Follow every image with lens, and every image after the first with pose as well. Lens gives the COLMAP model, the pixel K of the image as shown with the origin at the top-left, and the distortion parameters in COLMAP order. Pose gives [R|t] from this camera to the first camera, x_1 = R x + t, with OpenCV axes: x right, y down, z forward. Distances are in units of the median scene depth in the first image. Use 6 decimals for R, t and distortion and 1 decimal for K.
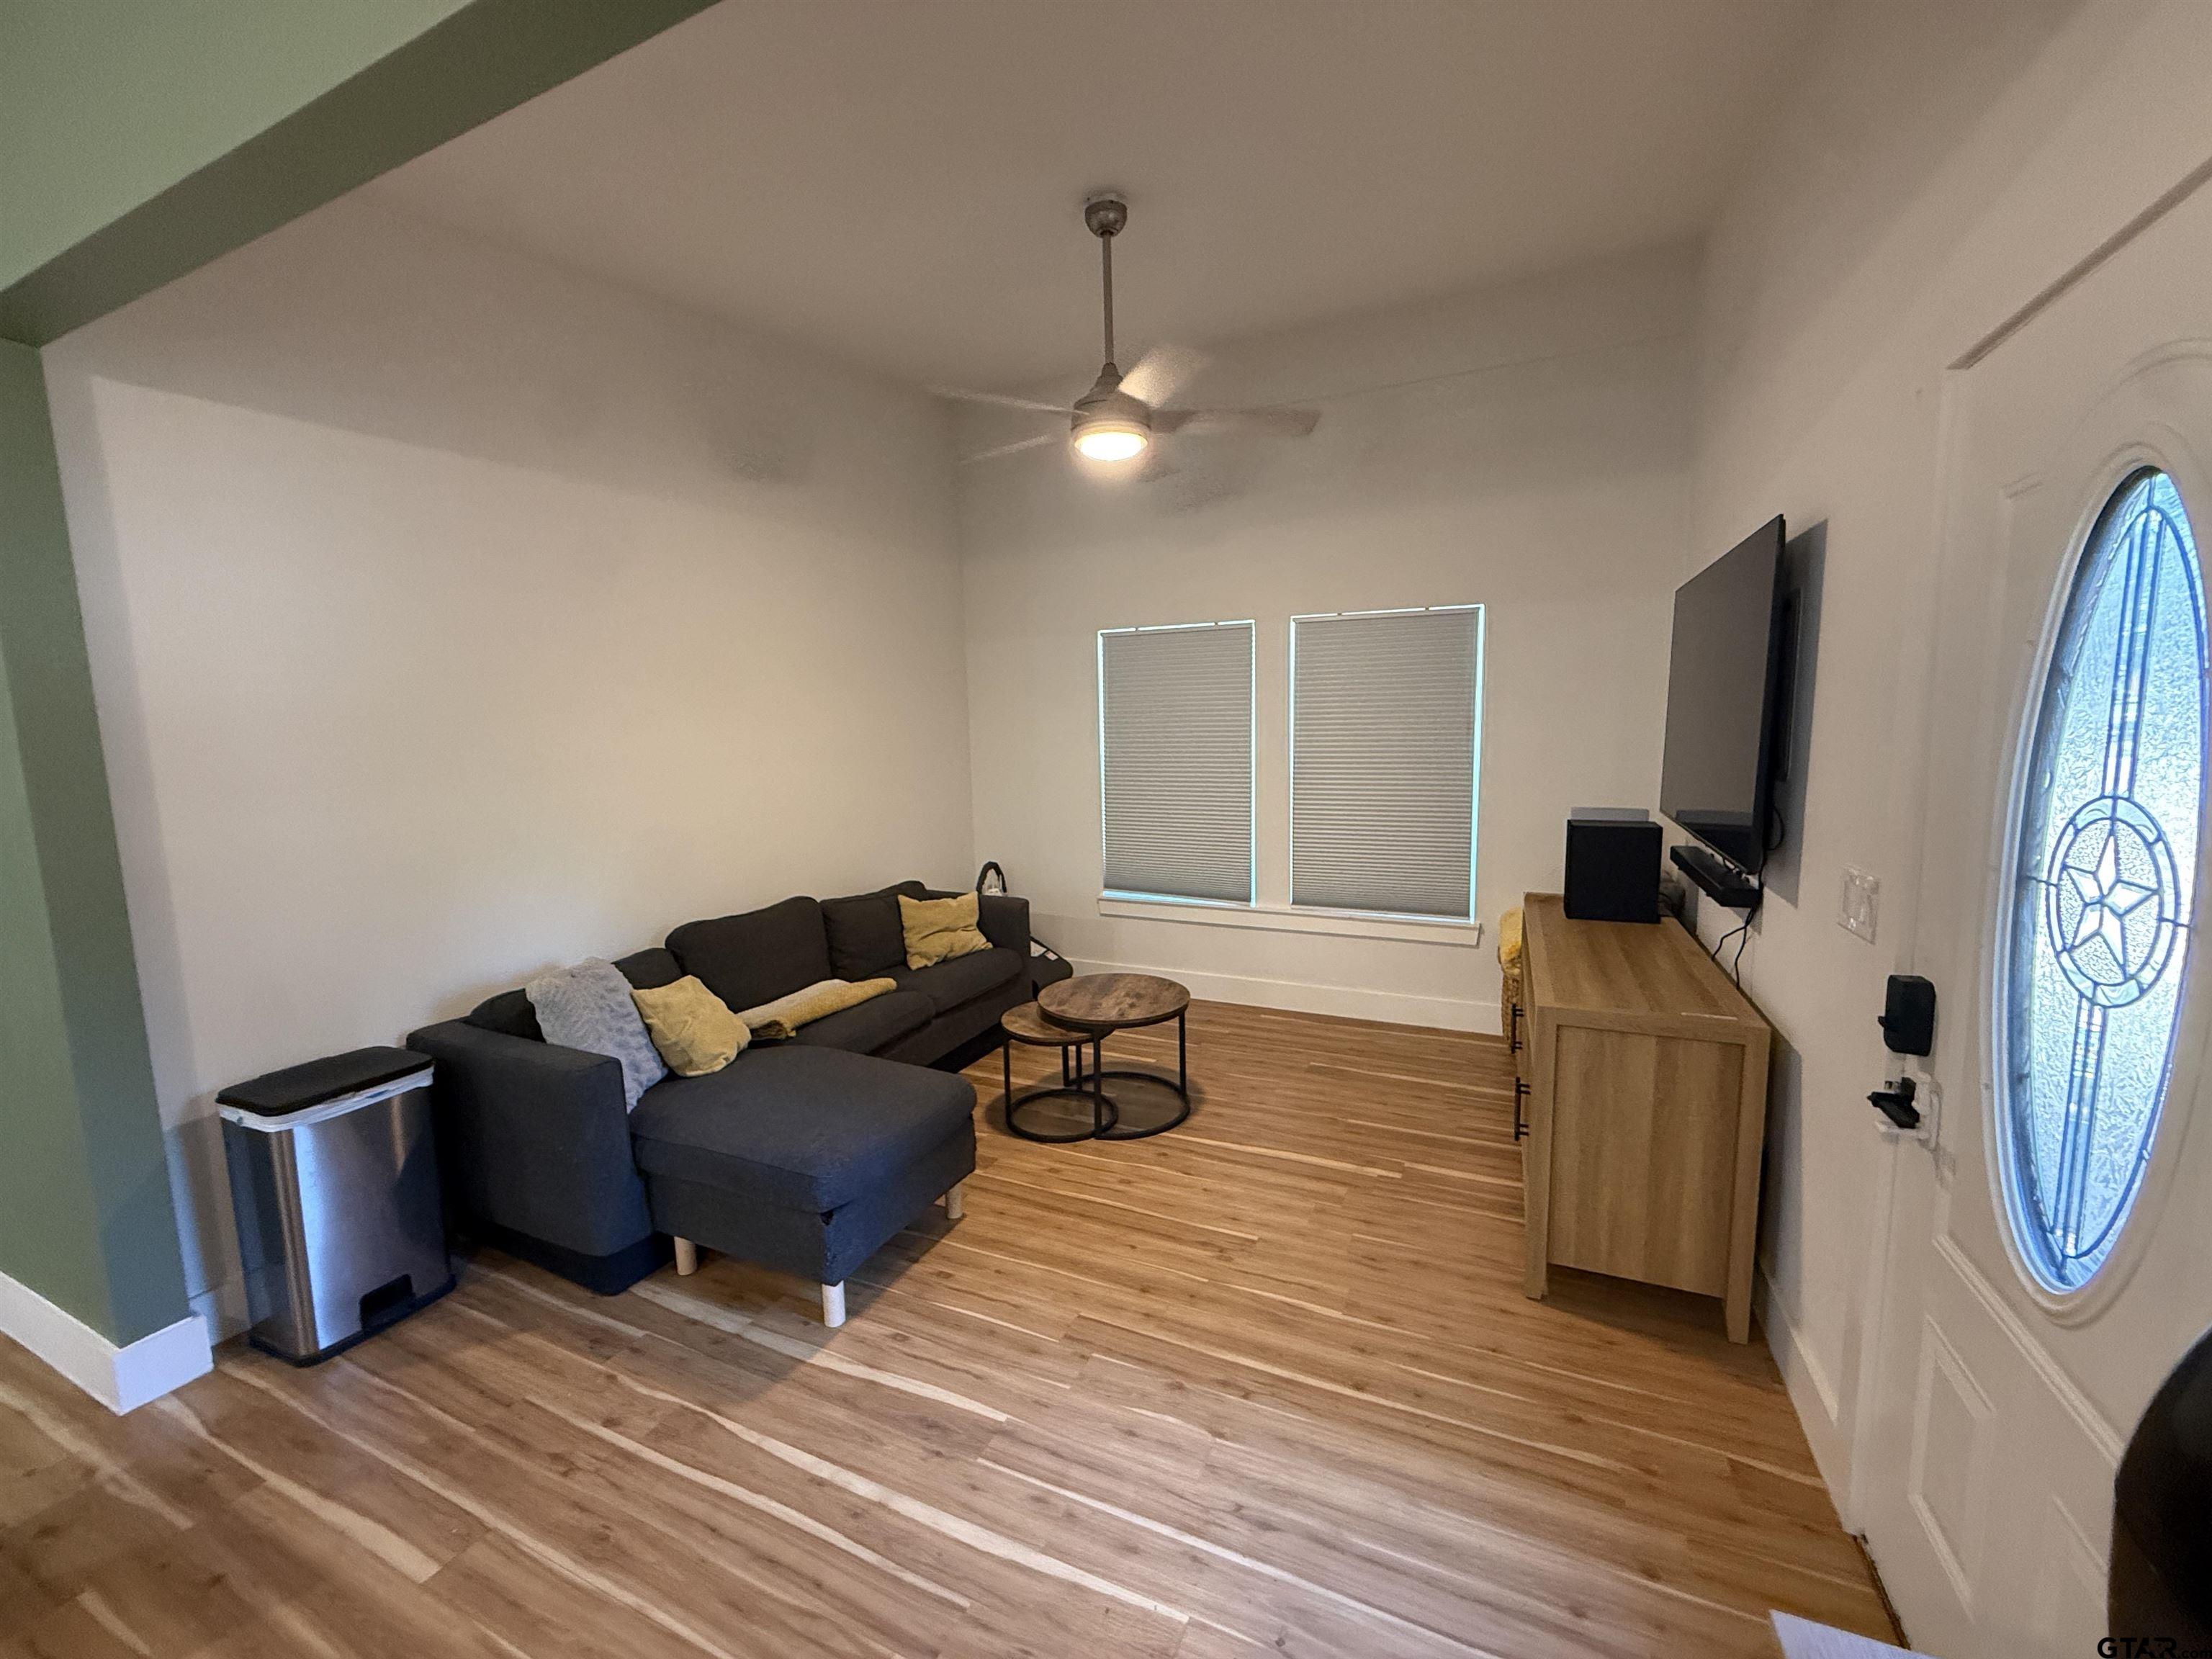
lens RADIAL K [[880.5, 0, 1104.6], [0, 880.5, 832.2], [0, 0, 1]] dist [-0.001434, -0.000015]
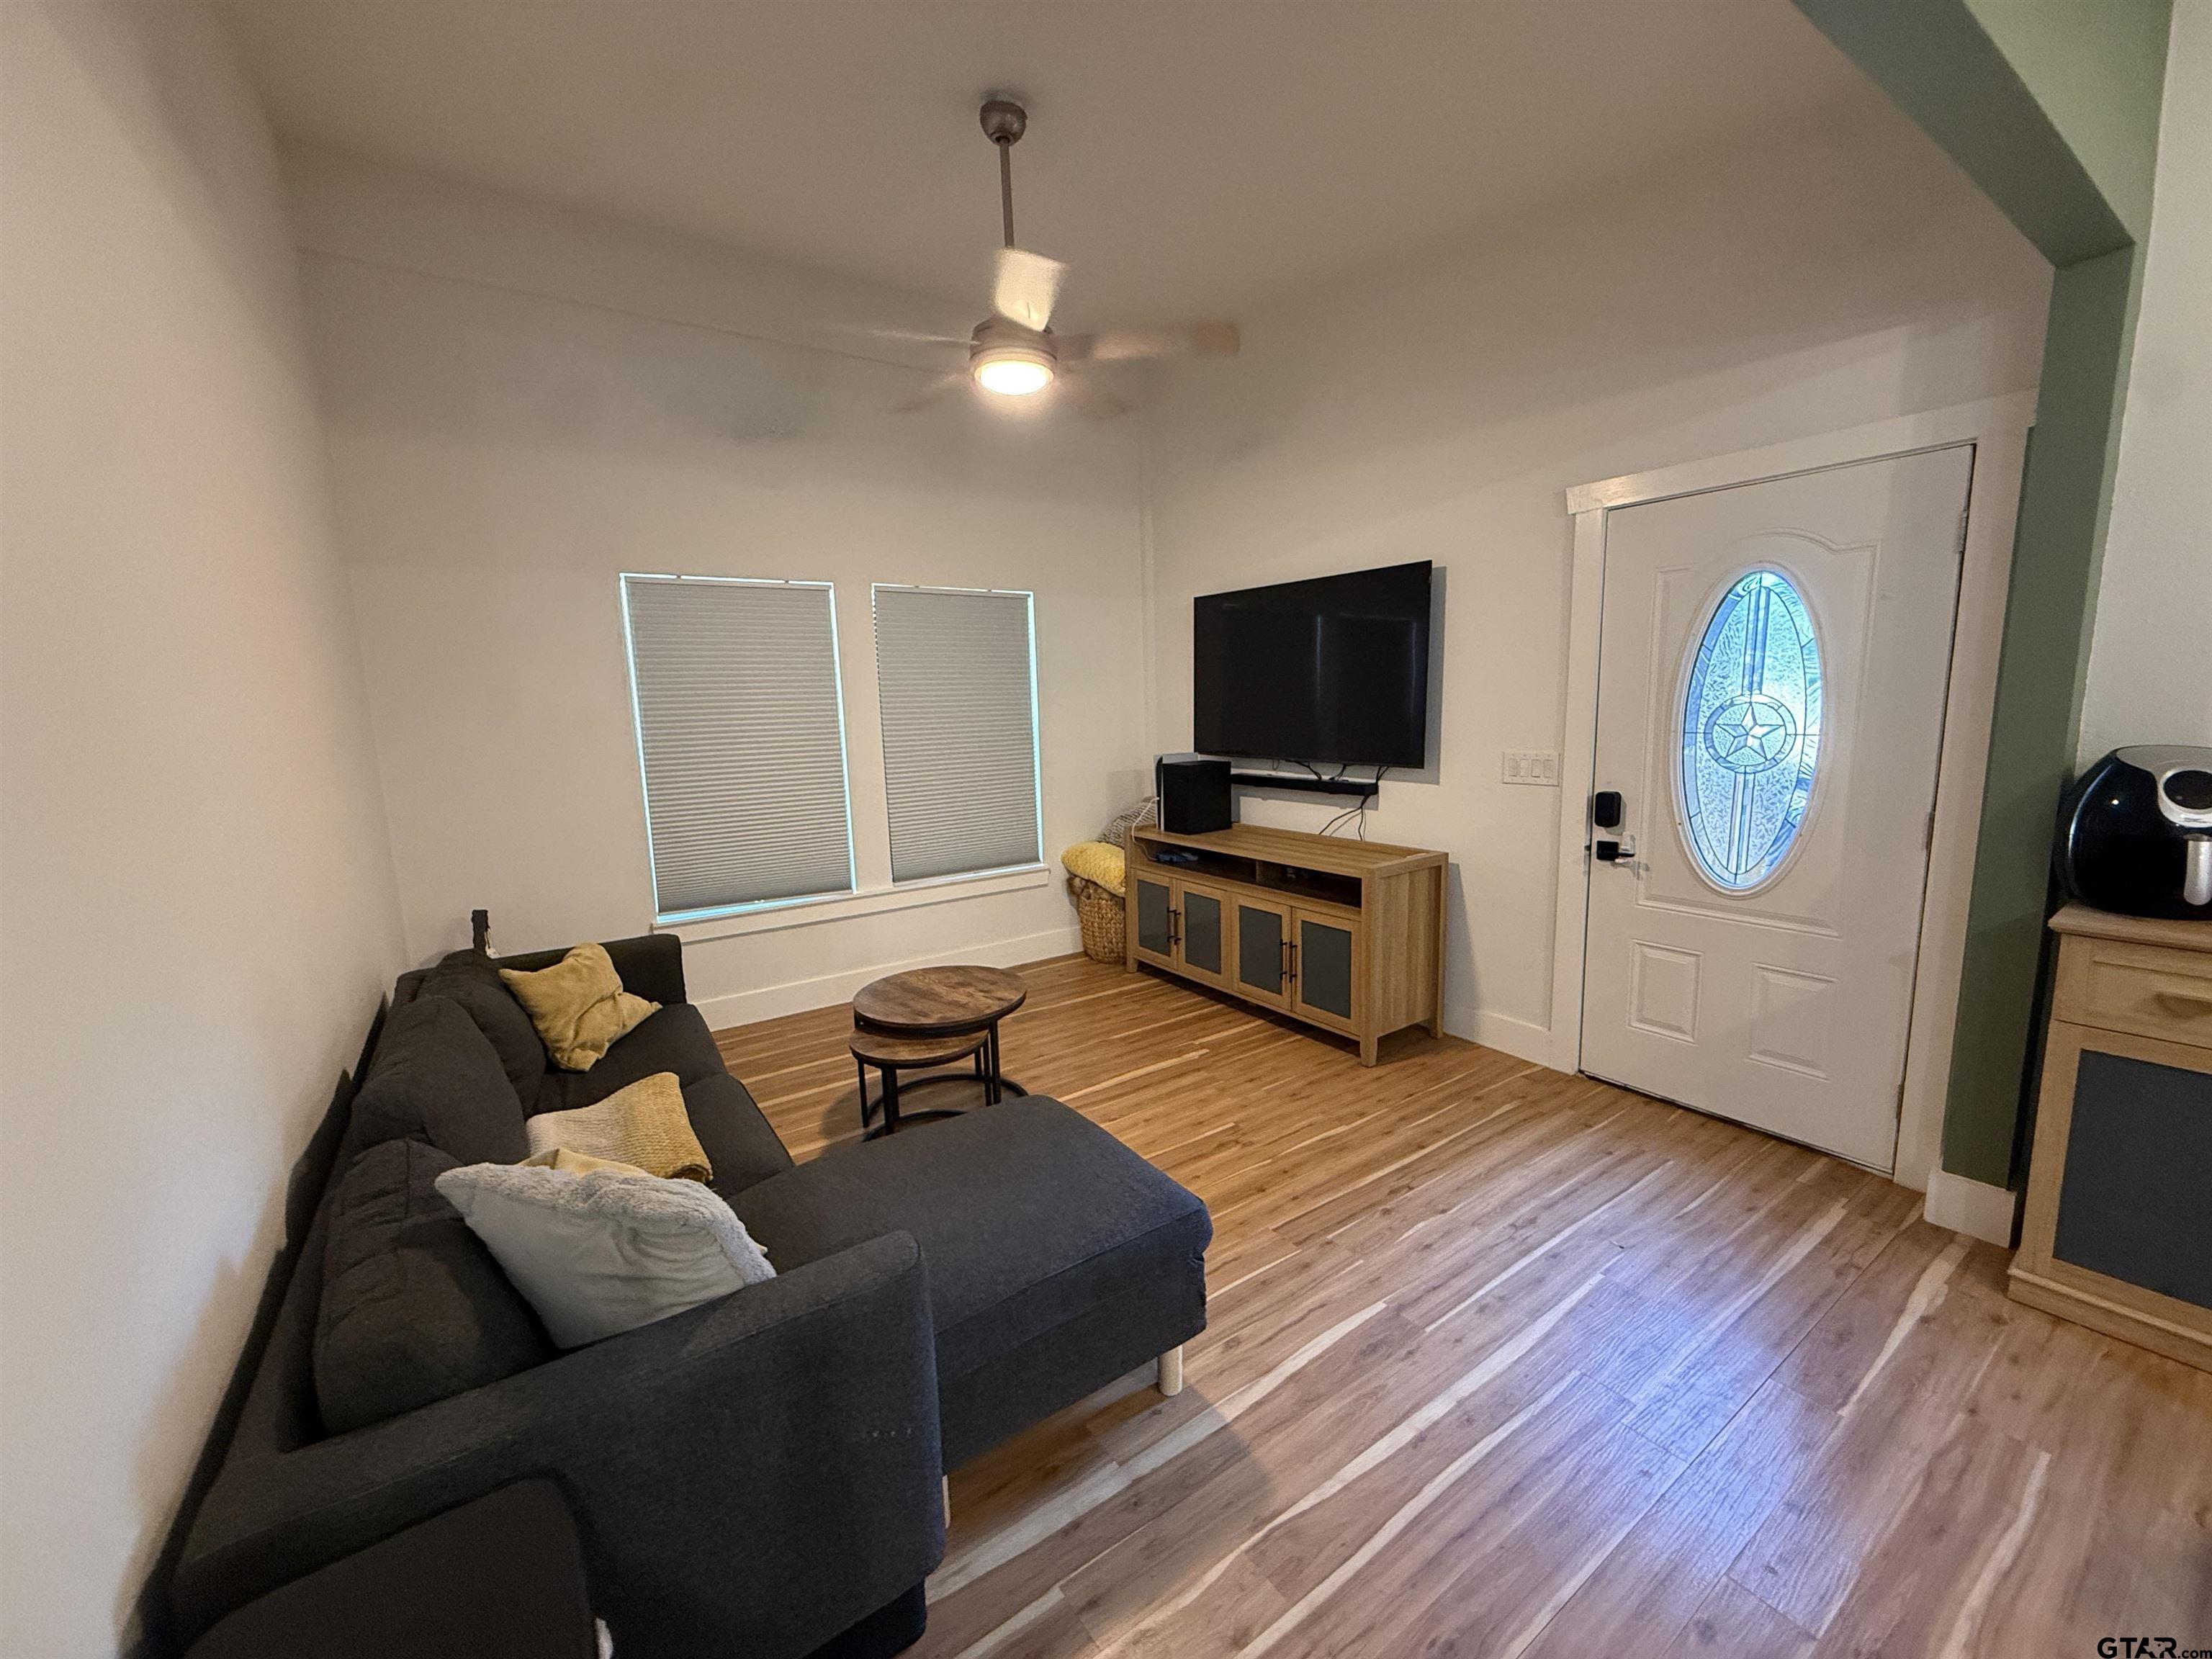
lens RADIAL K [[880.5, 0, 1106.7], [0, 880.5, 827.9], [0, 0, 1]] dist [-0.001434, -0.000015]
pose [[0.512936, -0.123313, 0.849524, -0.983005], [0.125296, 0.989785, 0.068020, -0.028693], [-0.849234, 0.071552, 0.523147, 0.585219]]
